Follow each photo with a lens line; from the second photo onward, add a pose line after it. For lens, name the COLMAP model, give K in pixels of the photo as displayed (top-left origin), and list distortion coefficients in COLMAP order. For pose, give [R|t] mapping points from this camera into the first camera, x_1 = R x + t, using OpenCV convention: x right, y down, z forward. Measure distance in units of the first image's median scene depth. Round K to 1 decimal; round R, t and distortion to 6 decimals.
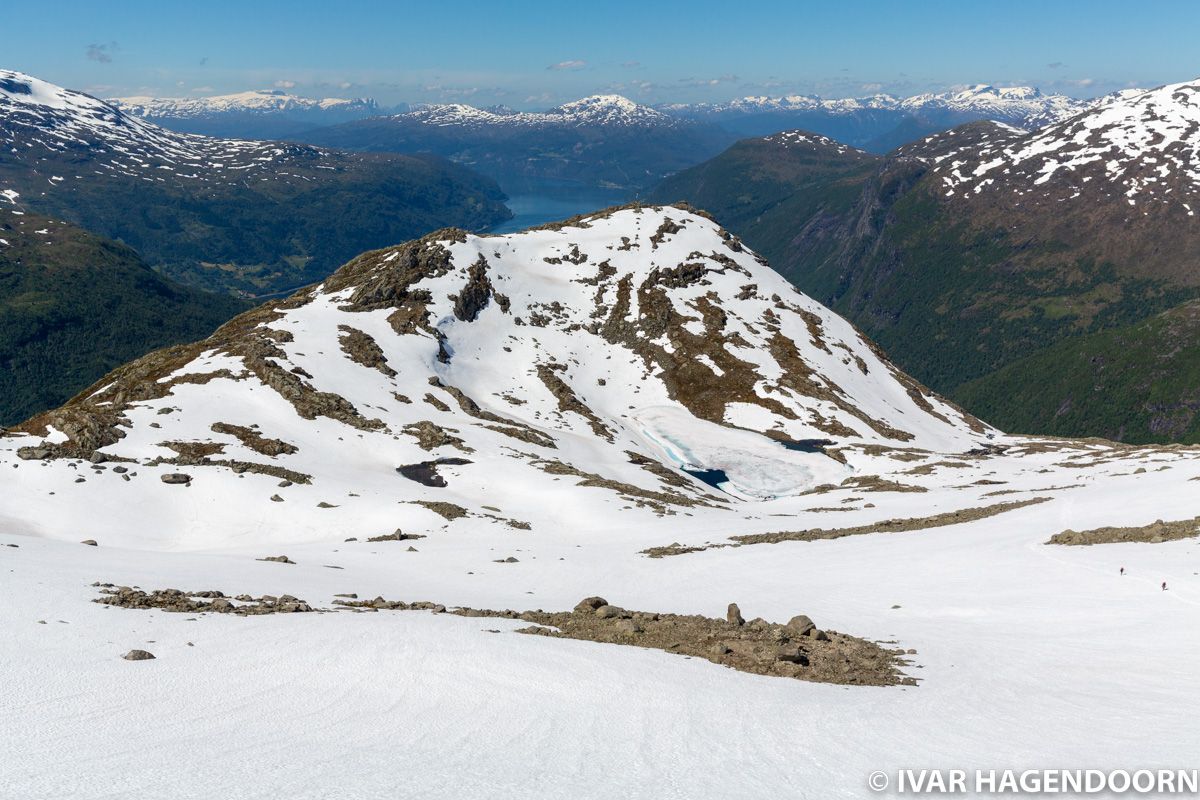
lens RADIAL K [[1174.5, 0, 621.8], [0, 1174.5, 405.4], [0, 0, 1]] dist [0.023852, 0.000000]
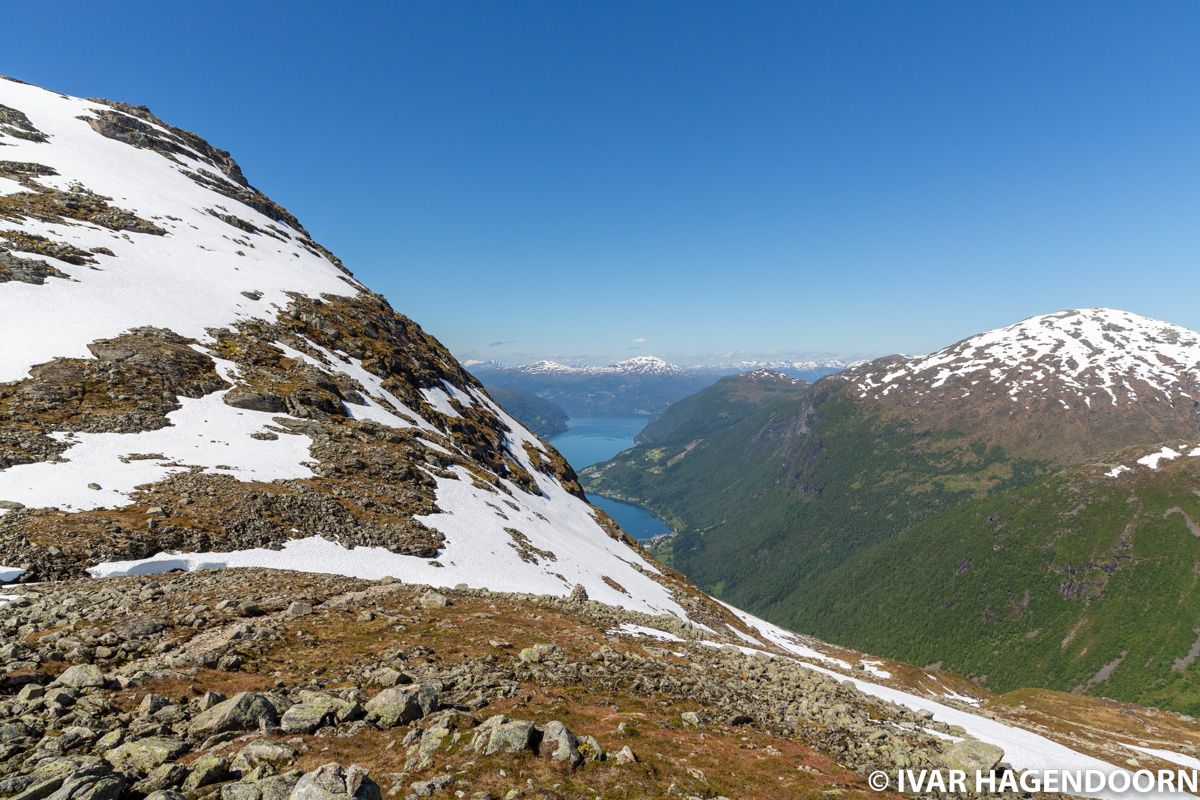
lens RADIAL K [[799.8, 0, 605.7], [0, 799.8, 400.6], [0, 0, 1]] dist [0.011165, -0.001054]
pose [[0.997742, 0.010471, -0.066336, 0.066759], [-0.023761, 0.978918, -0.202865, 0.004085], [0.062814, 0.203983, 0.976957, 0.165220]]
